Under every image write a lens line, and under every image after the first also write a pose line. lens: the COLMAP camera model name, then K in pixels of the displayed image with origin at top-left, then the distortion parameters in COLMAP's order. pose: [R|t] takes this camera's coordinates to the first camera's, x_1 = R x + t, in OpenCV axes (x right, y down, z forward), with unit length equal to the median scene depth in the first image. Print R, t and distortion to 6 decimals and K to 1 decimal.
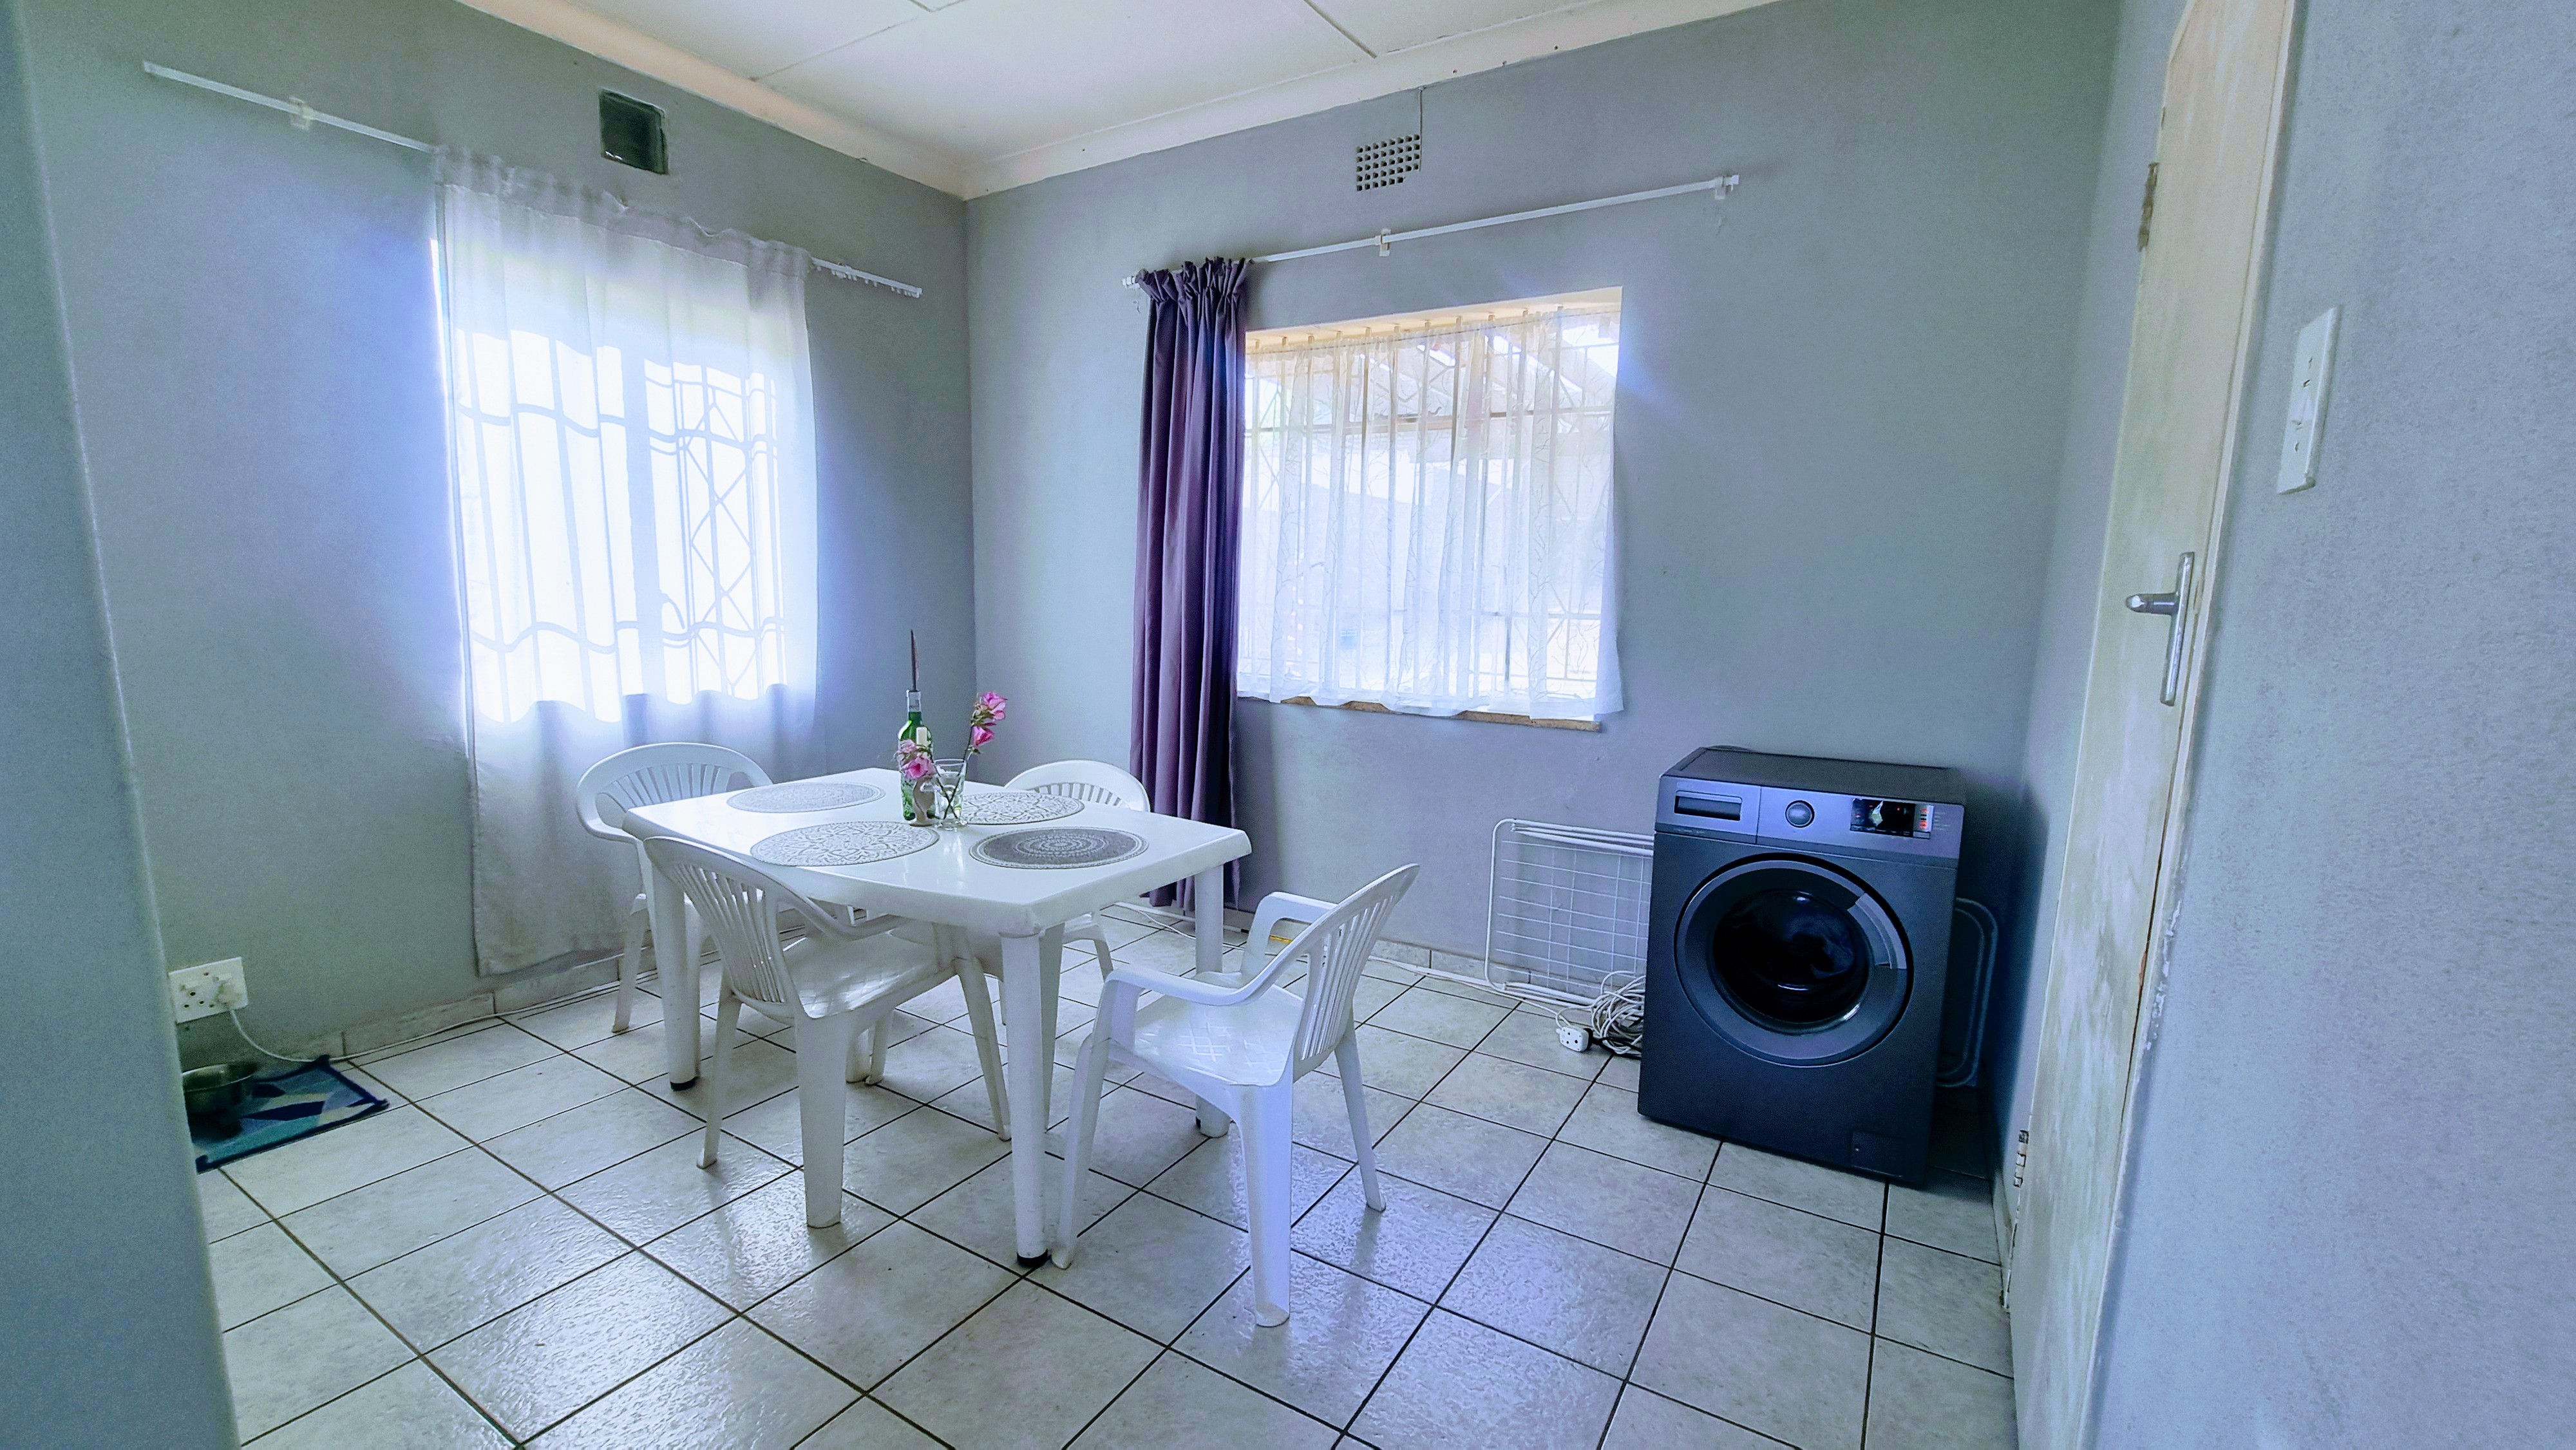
lens RADIAL K [[1054.7, 0, 1300.0], [0, 1054.7, 746.5], [0, 0, 1]] dist [-0.006373, 0.000938]
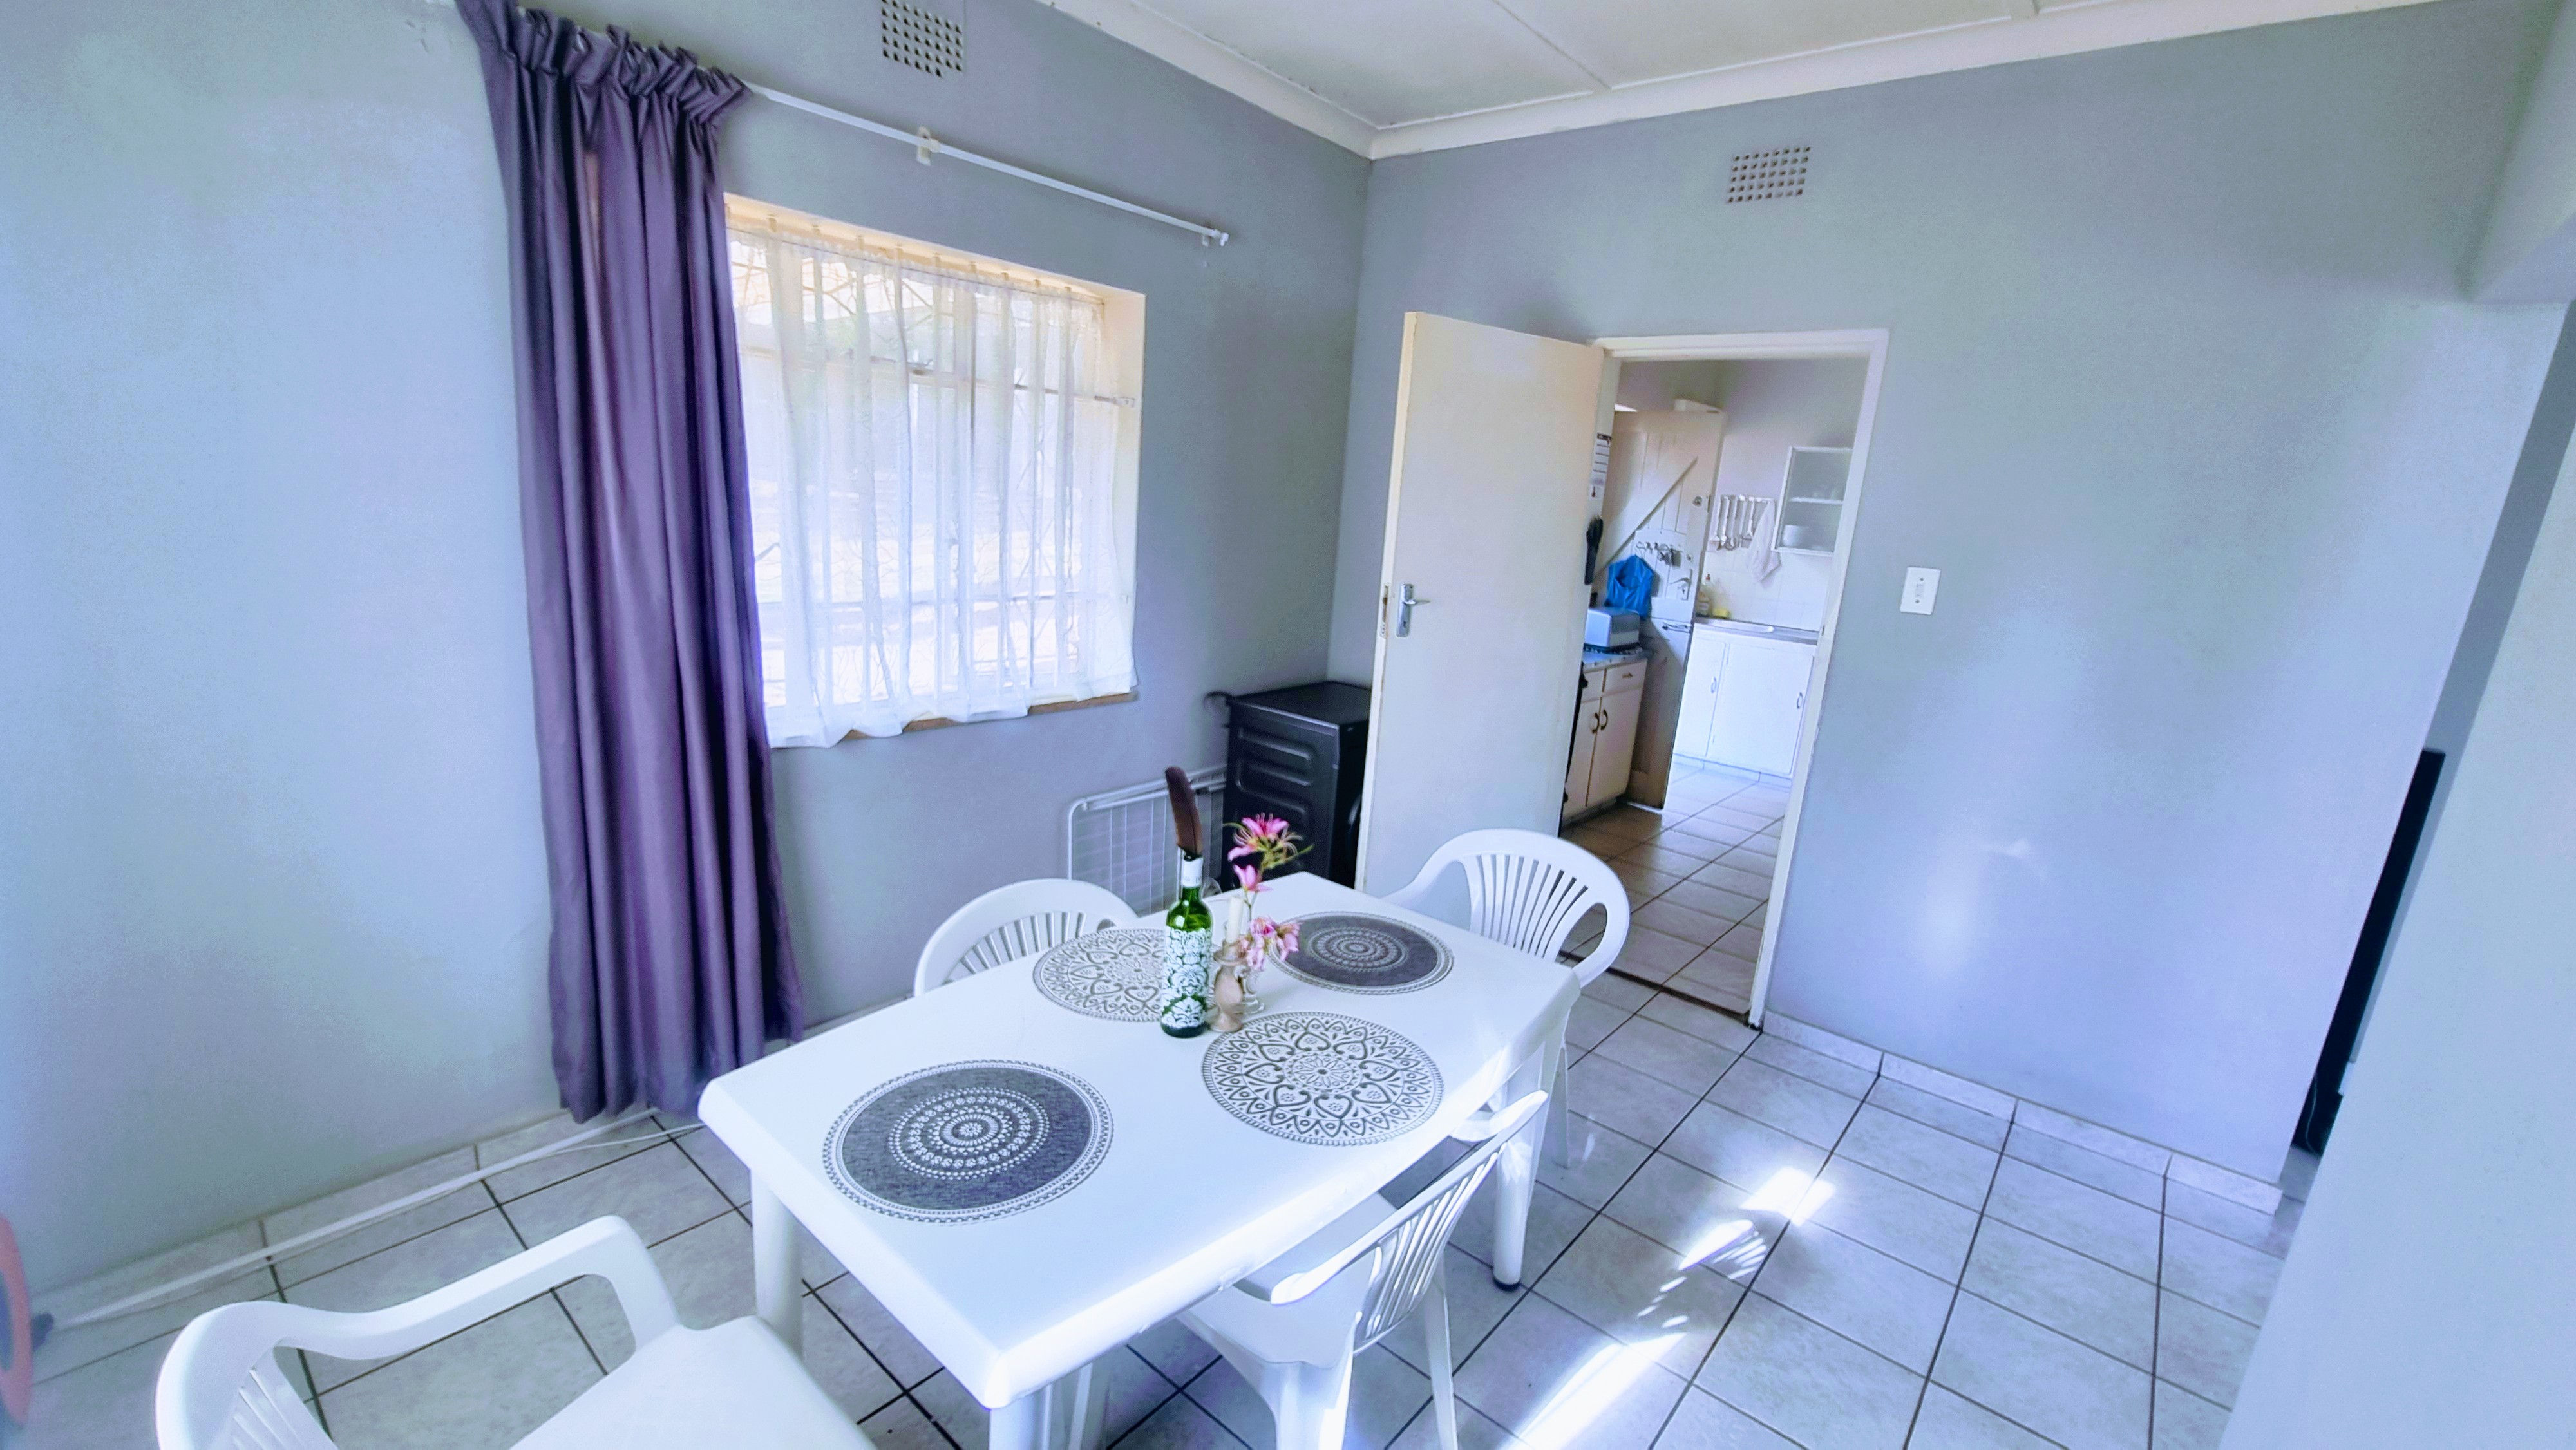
lens RADIAL K [[1054.7, 0, 1274.5], [0, 1054.7, 737.7], [0, 0, 1]] dist [-0.006373, 0.000938]
pose [[0.179953, -0.230667, 0.956248, -0.711688], [0.091714, 0.971817, 0.217164, -0.190241], [-0.979390, 0.048622, 0.196037, 0.595566]]
